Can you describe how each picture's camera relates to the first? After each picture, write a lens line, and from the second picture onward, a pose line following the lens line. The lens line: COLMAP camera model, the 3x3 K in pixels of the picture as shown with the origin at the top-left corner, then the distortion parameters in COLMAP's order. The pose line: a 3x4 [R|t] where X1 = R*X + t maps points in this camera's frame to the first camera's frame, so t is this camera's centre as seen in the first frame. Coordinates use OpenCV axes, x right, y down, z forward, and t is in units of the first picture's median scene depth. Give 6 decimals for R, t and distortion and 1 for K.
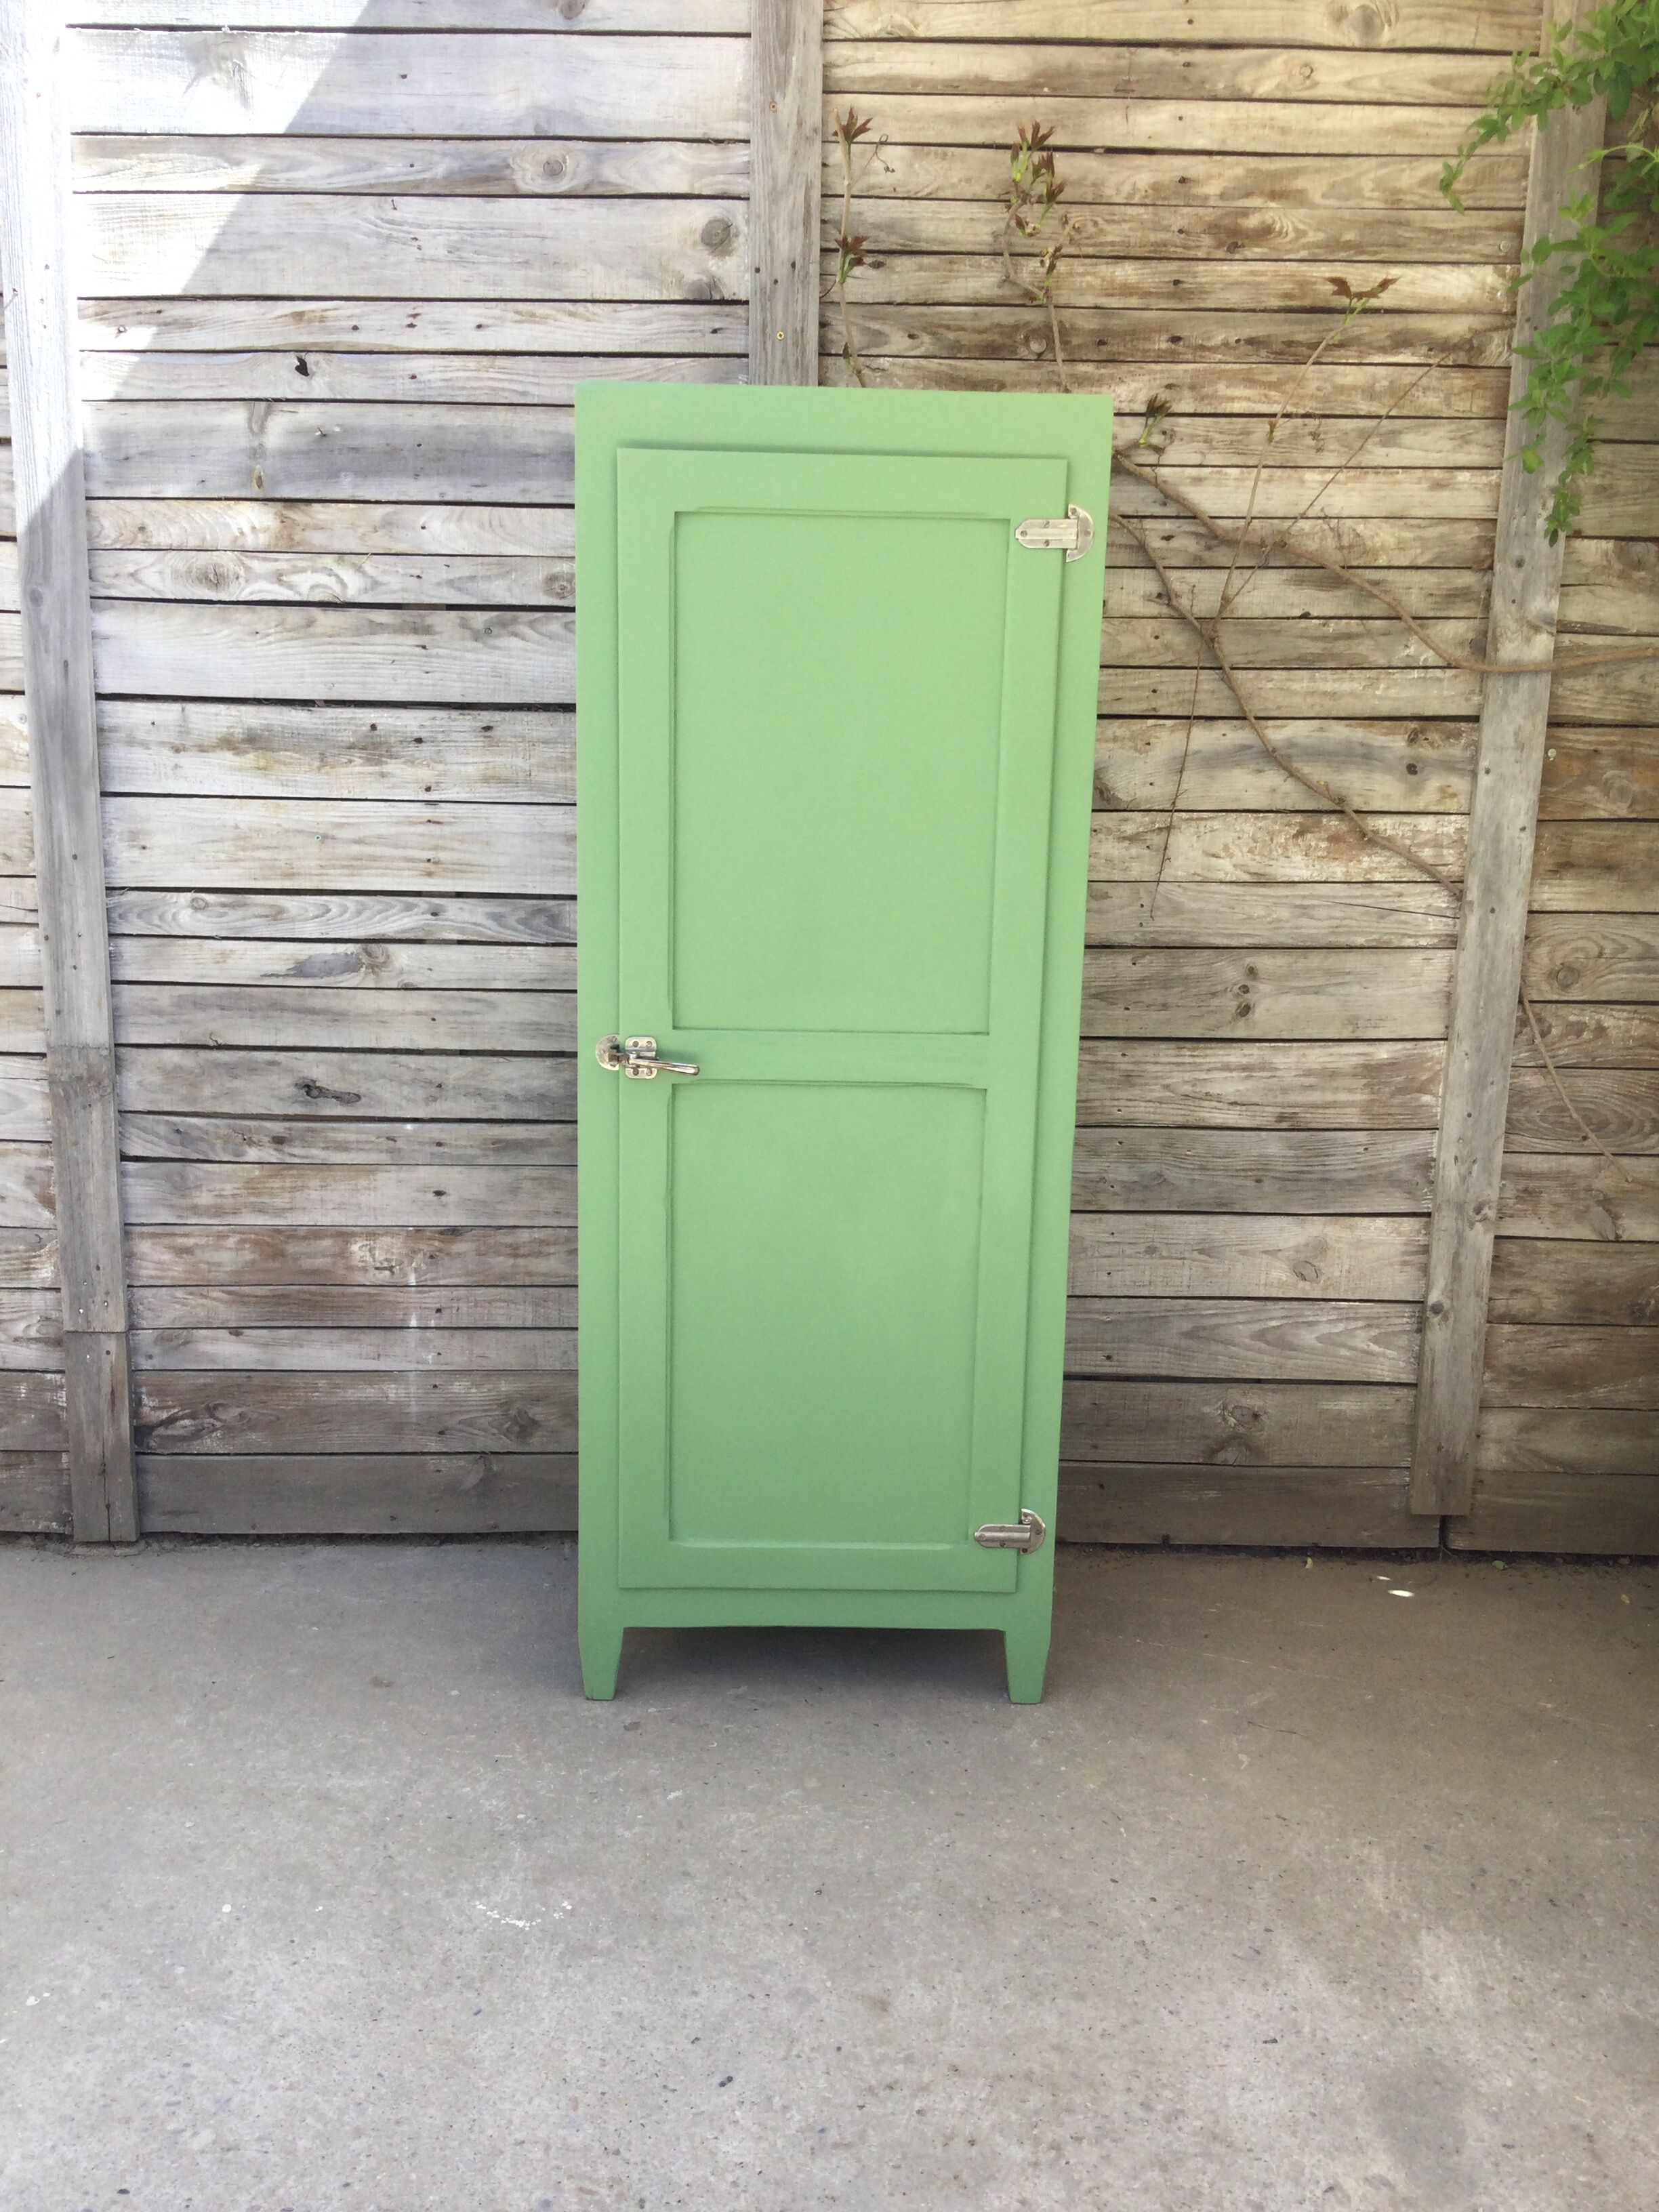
lens RADIAL K [[2033.7, 0, 787.1], [0, 2033.7, 1114.9], [0, 0, 1]] dist [-0.028120, 0.000000]
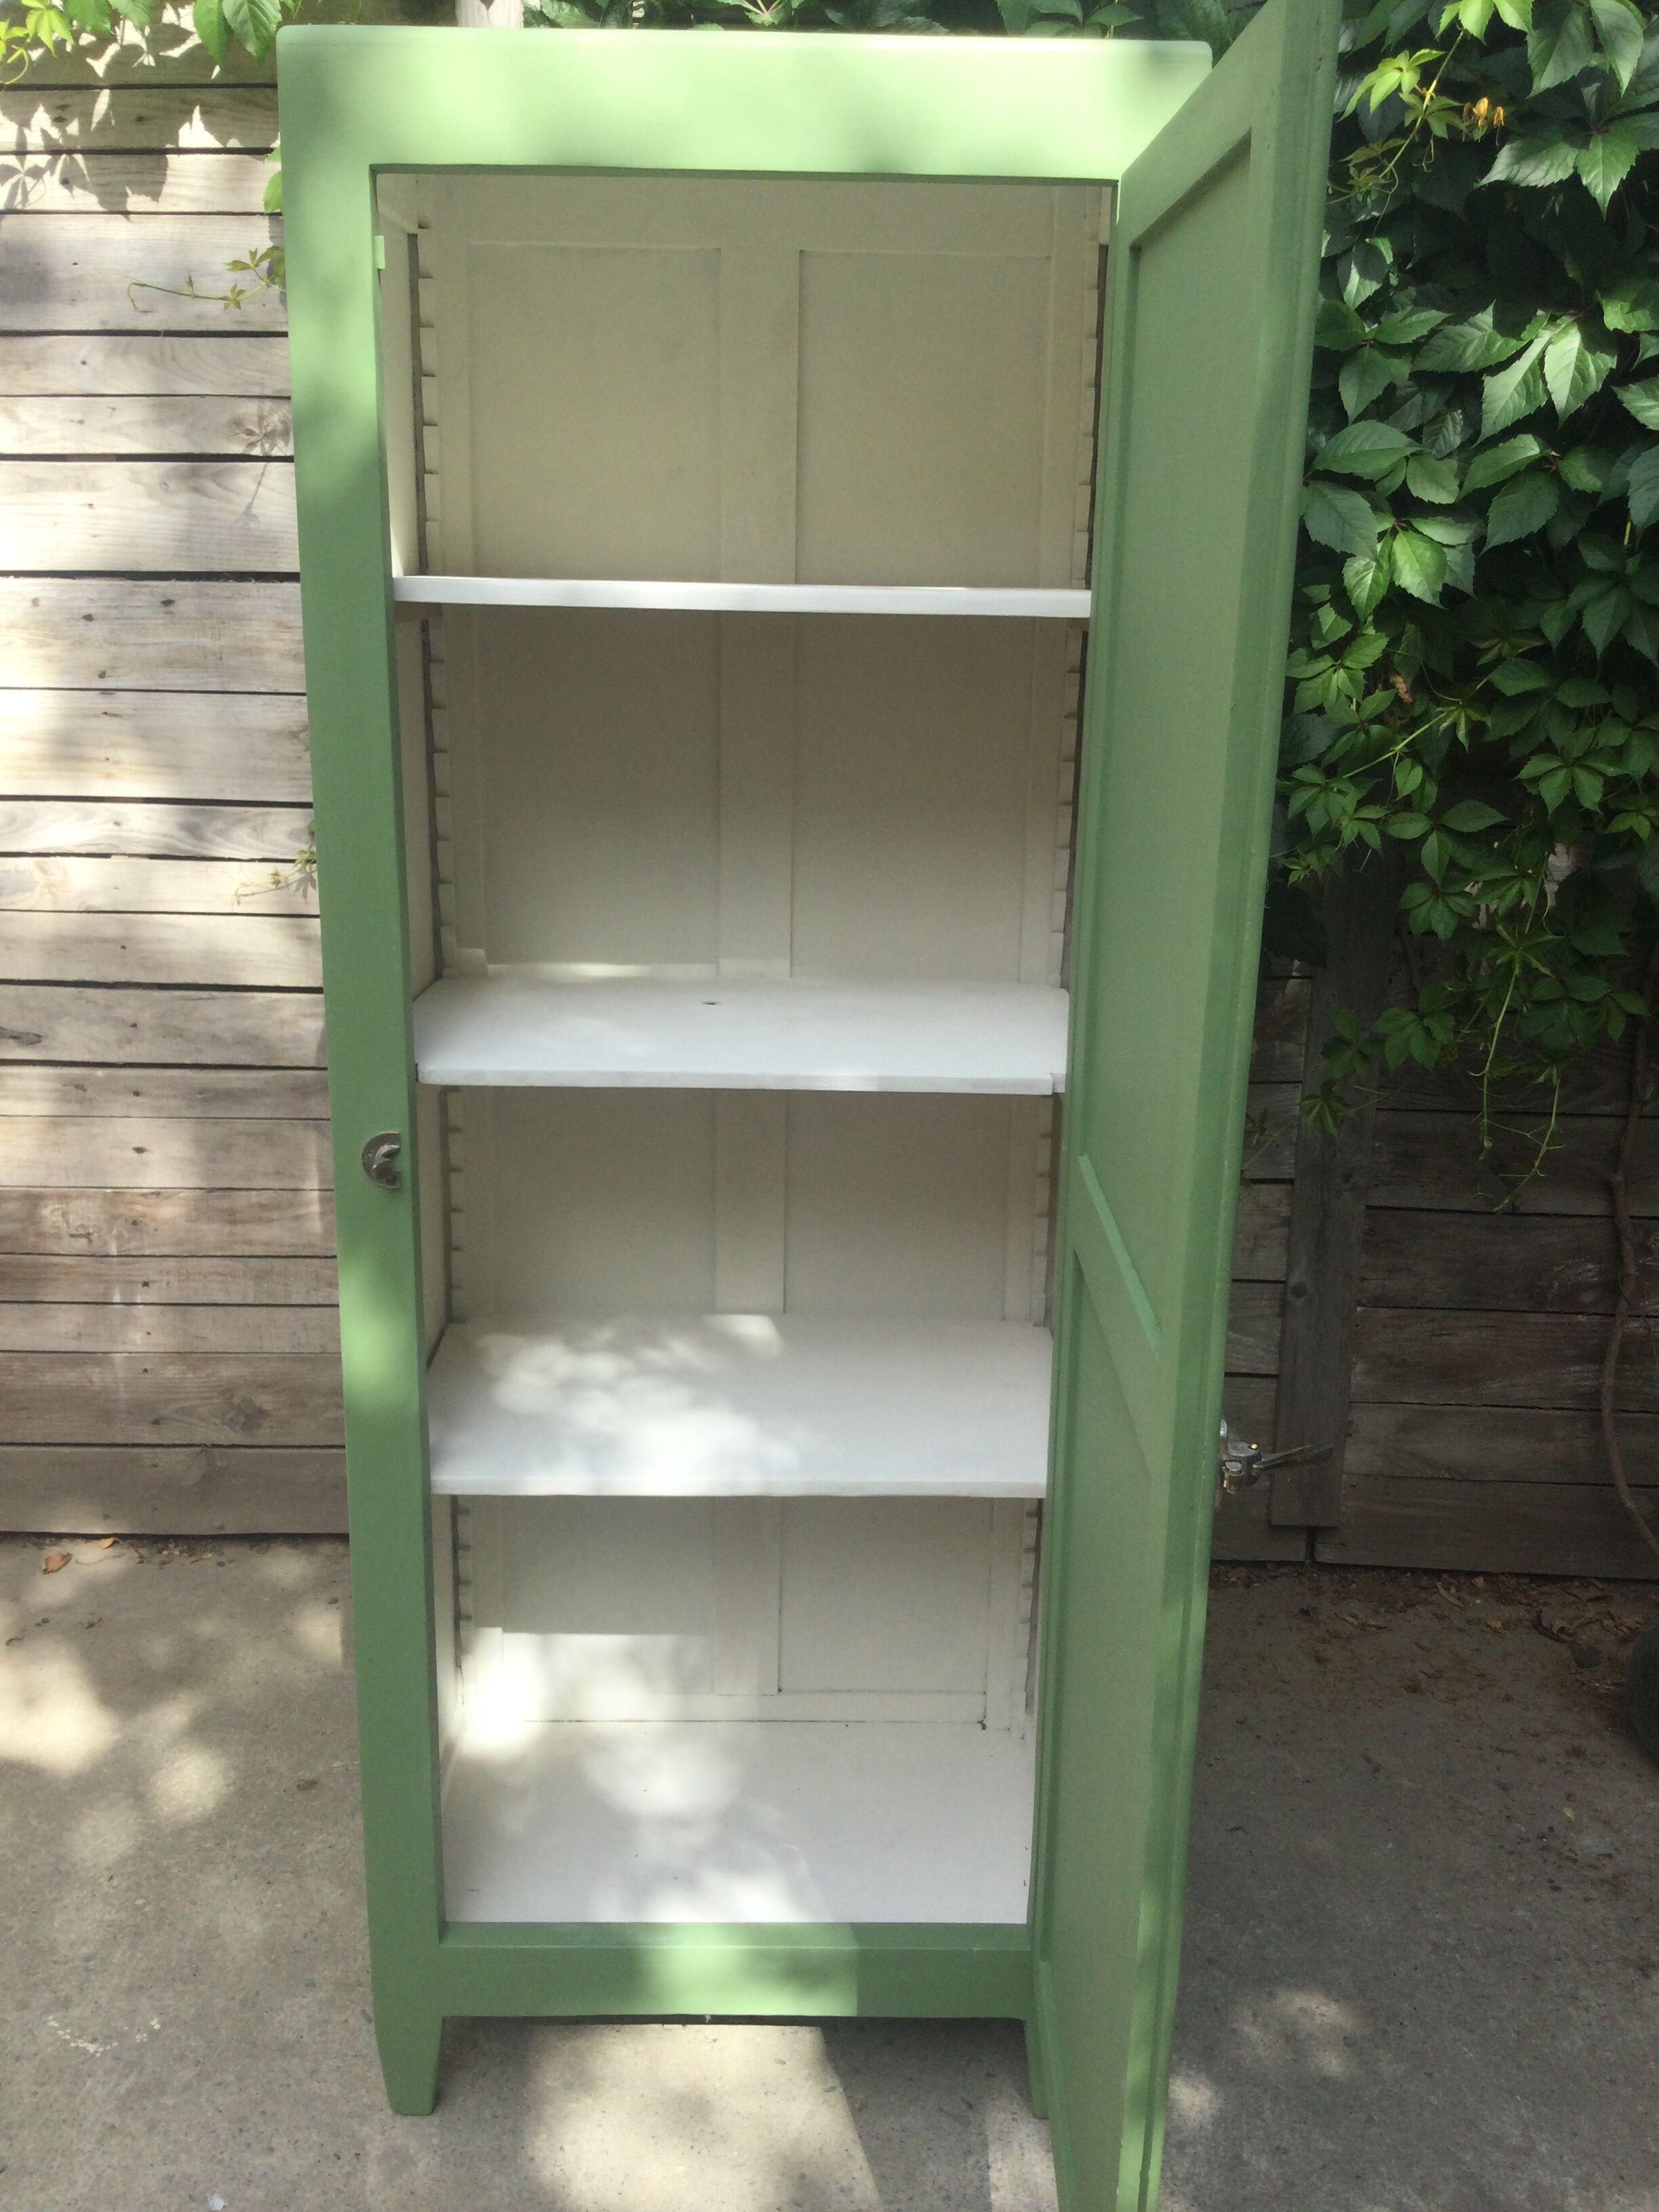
lens RADIAL K [[2033.7, 0, 814.5], [0, 2033.7, 1124.1], [0, 0, 1]] dist [-0.028120, 0.000000]
pose [[0.999957, 0.006285, -0.006860, 0.120102], [-0.005993, 0.999109, 0.041771, -0.009811], [0.007116, -0.041728, 0.999104, 0.140804]]
